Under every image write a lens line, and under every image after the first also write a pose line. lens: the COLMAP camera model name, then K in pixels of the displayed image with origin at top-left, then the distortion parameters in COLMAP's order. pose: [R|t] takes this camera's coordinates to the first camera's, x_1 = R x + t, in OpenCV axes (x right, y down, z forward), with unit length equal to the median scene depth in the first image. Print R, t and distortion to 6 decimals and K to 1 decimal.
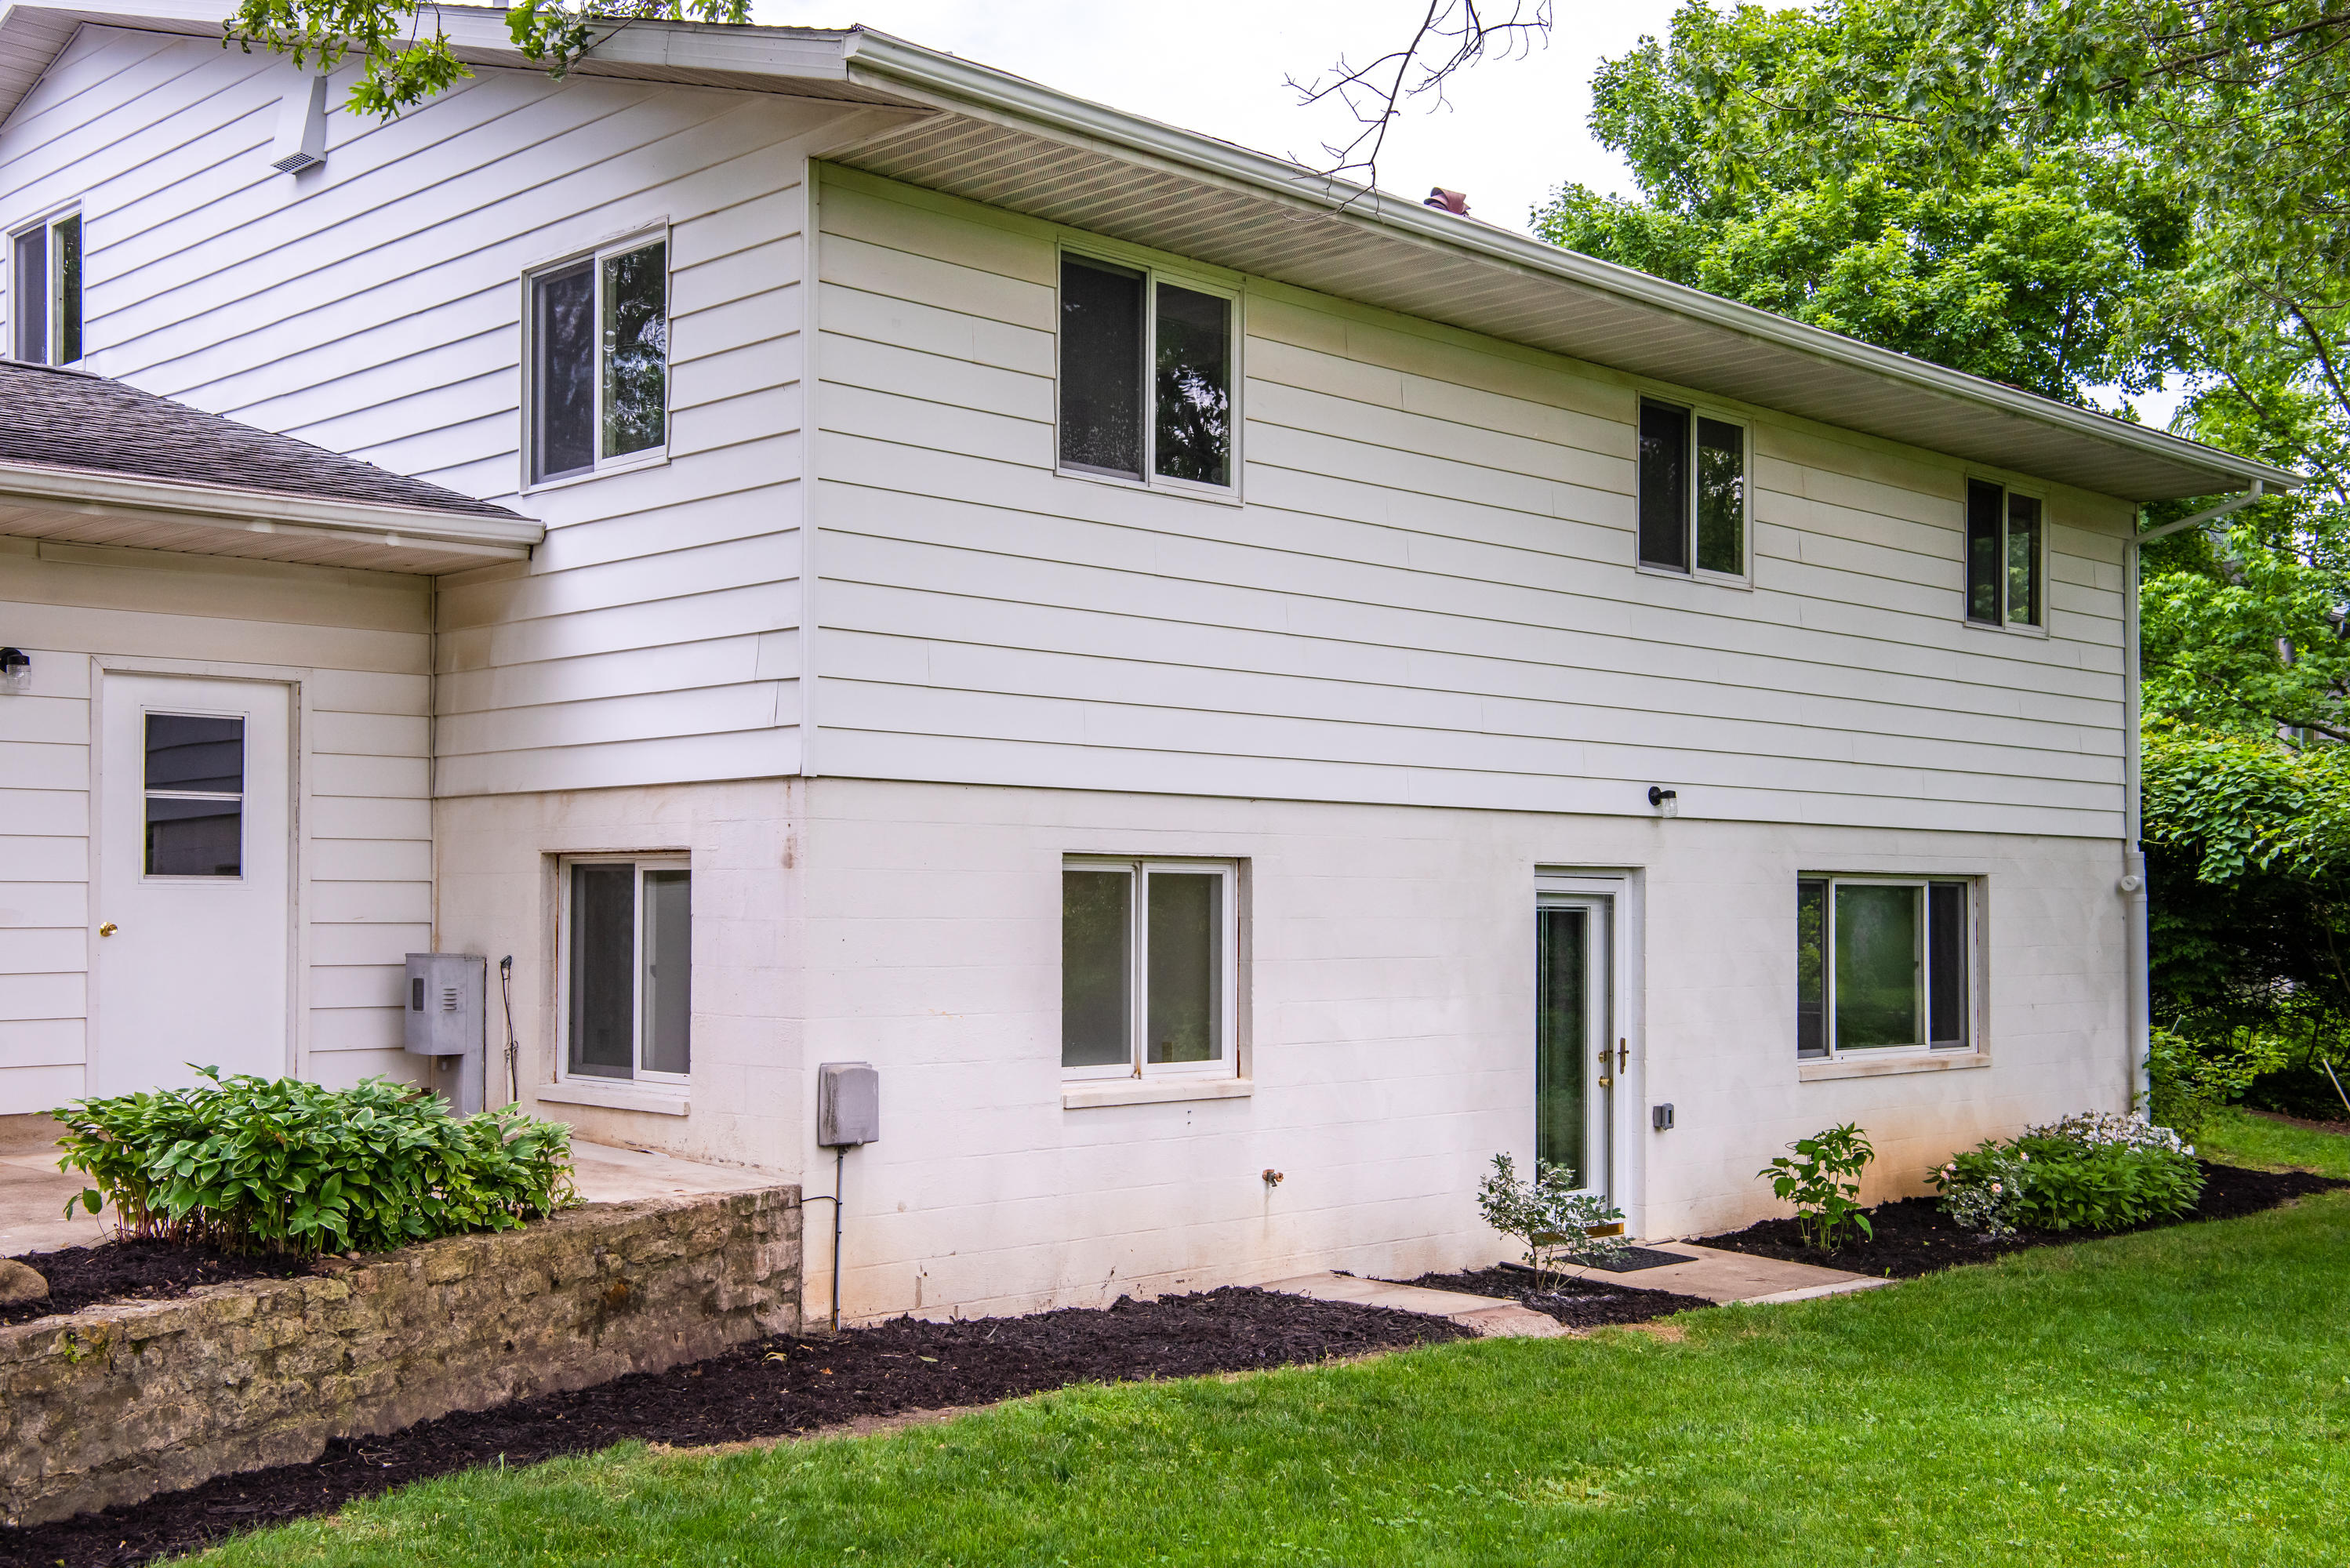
lens RADIAL K [[2531.2, 0, 1177.6], [0, 2531.2, 852.8], [0, 0, 1]] dist [0.066997, 0.000000]
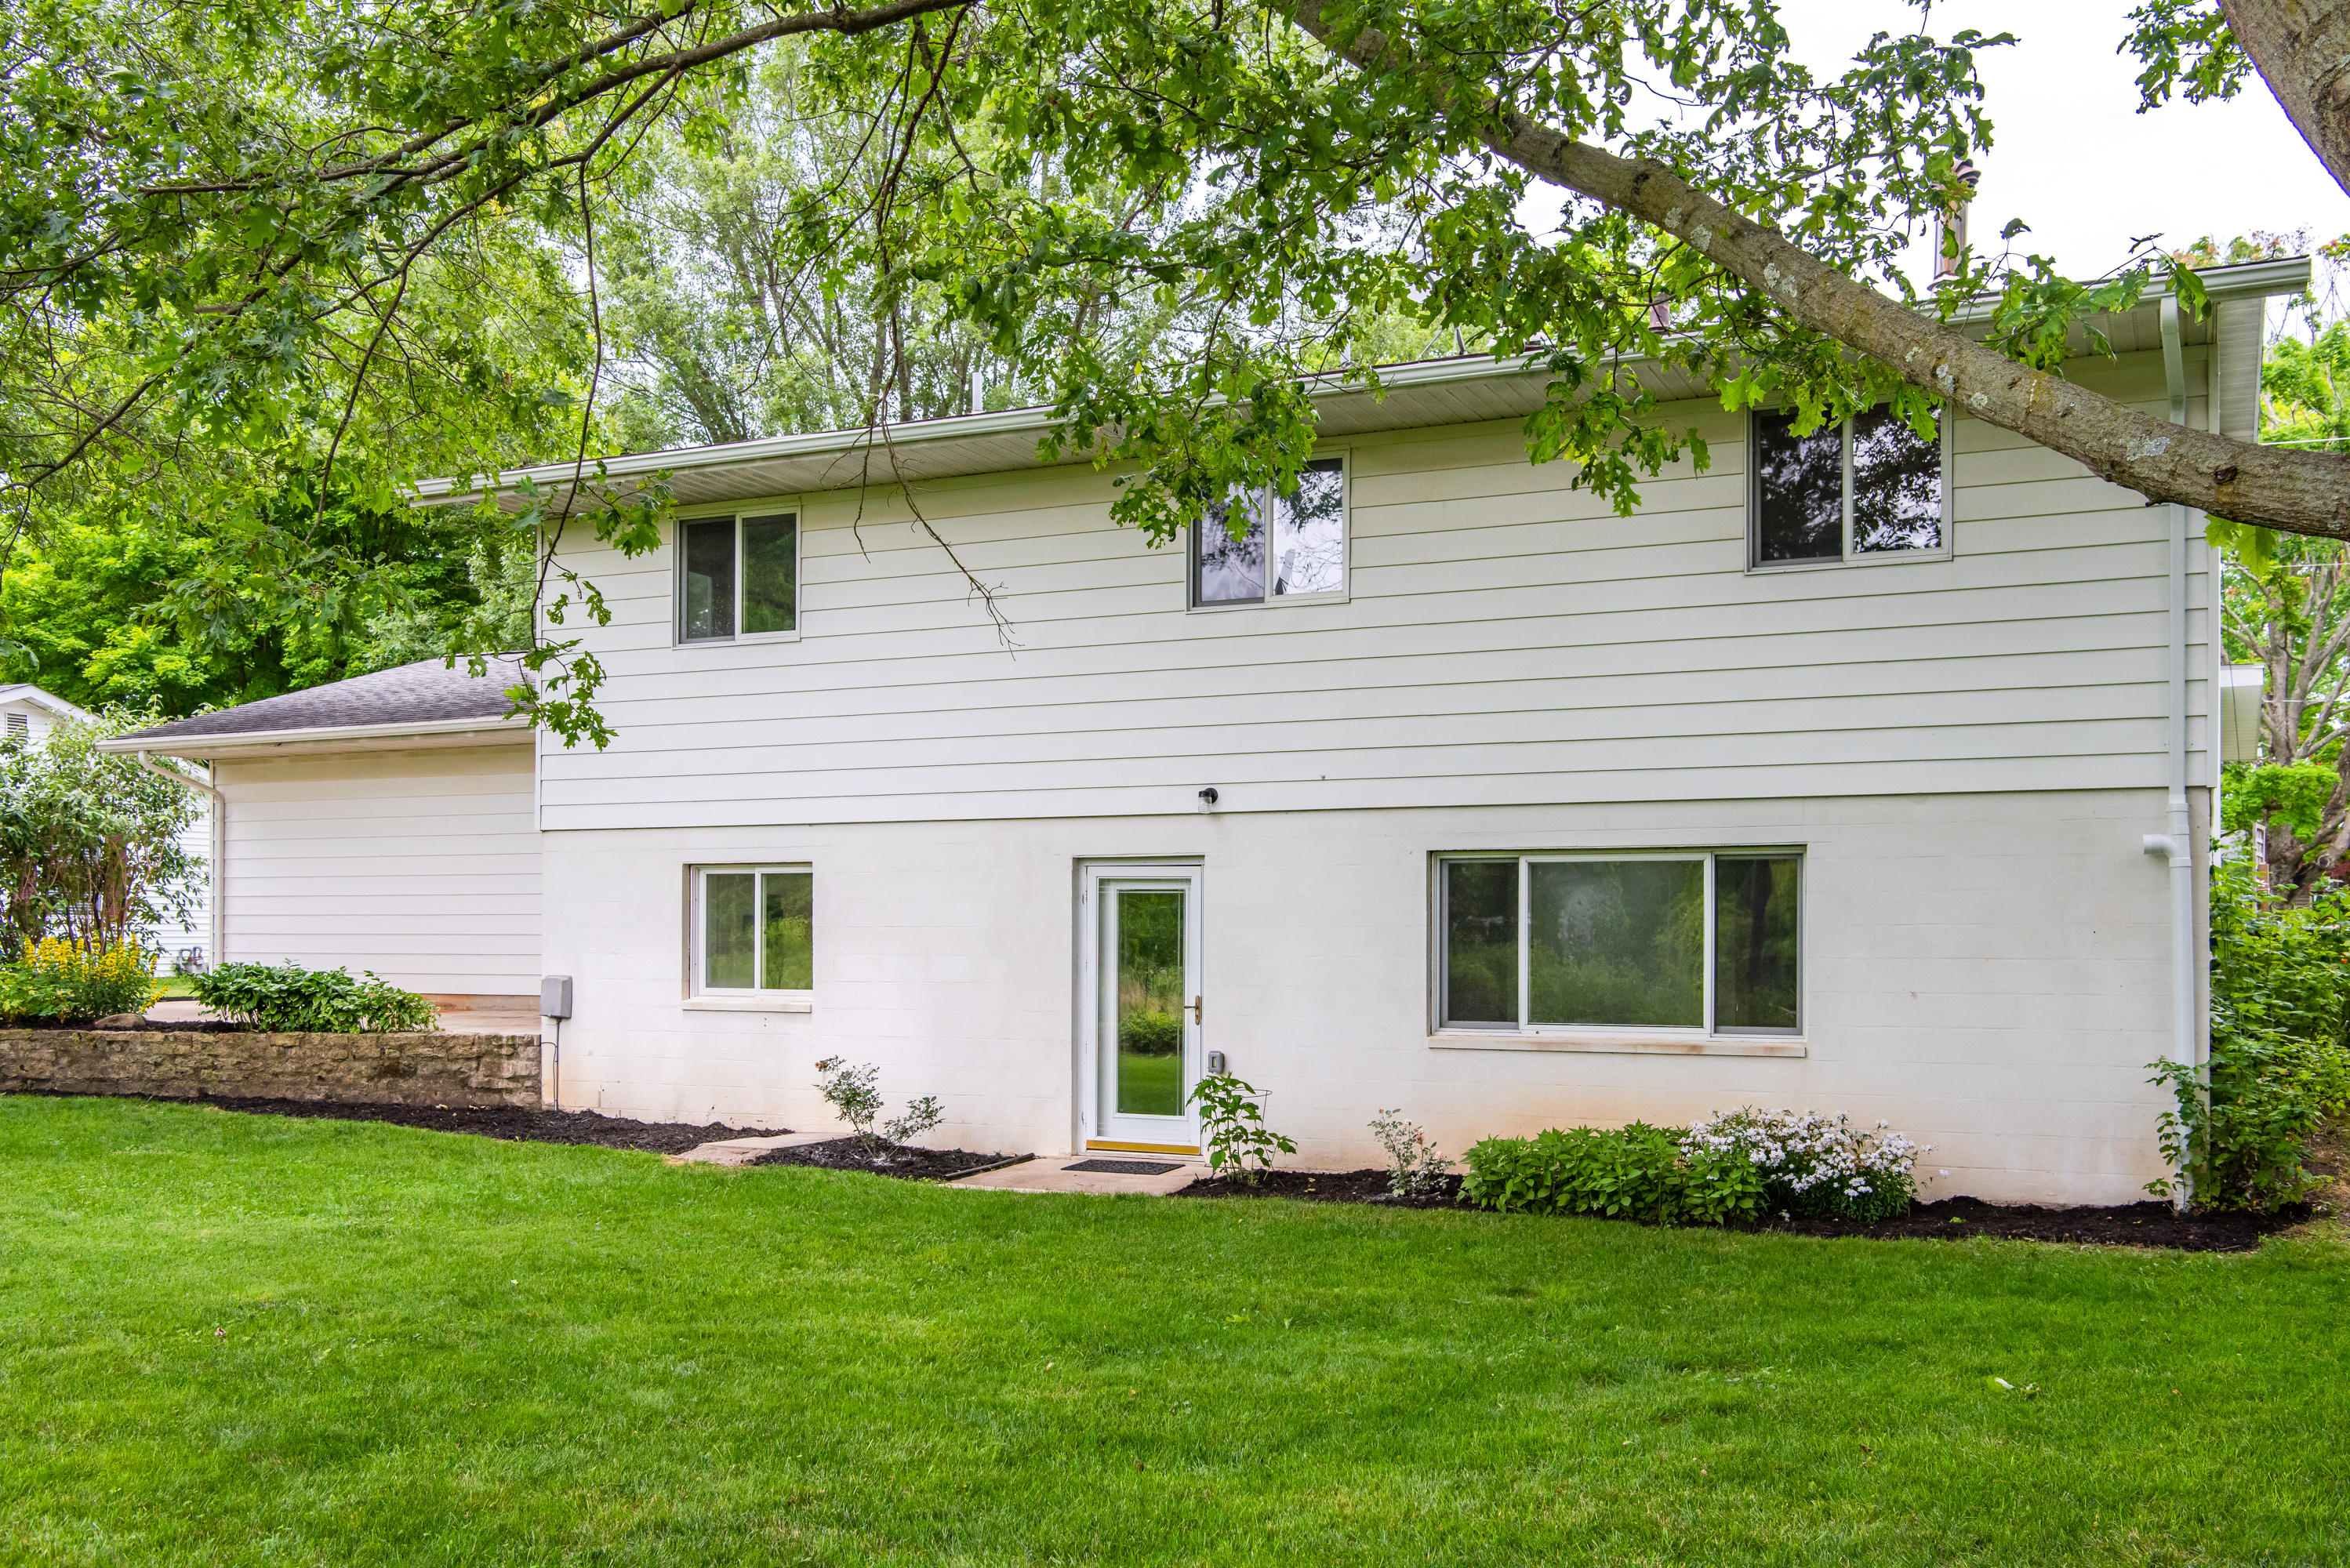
lens RADIAL K [[2308.8, 0, 1178.3], [0, 2308.8, 801.6], [0, 0, 1]] dist [-0.011528, 0.000000]
pose [[0.306129, -0.047103, -0.950824, 1.538771], [0.025817, 0.998819, -0.041168, 0.031552], [0.951640, -0.011945, 0.306984, 0.819152]]
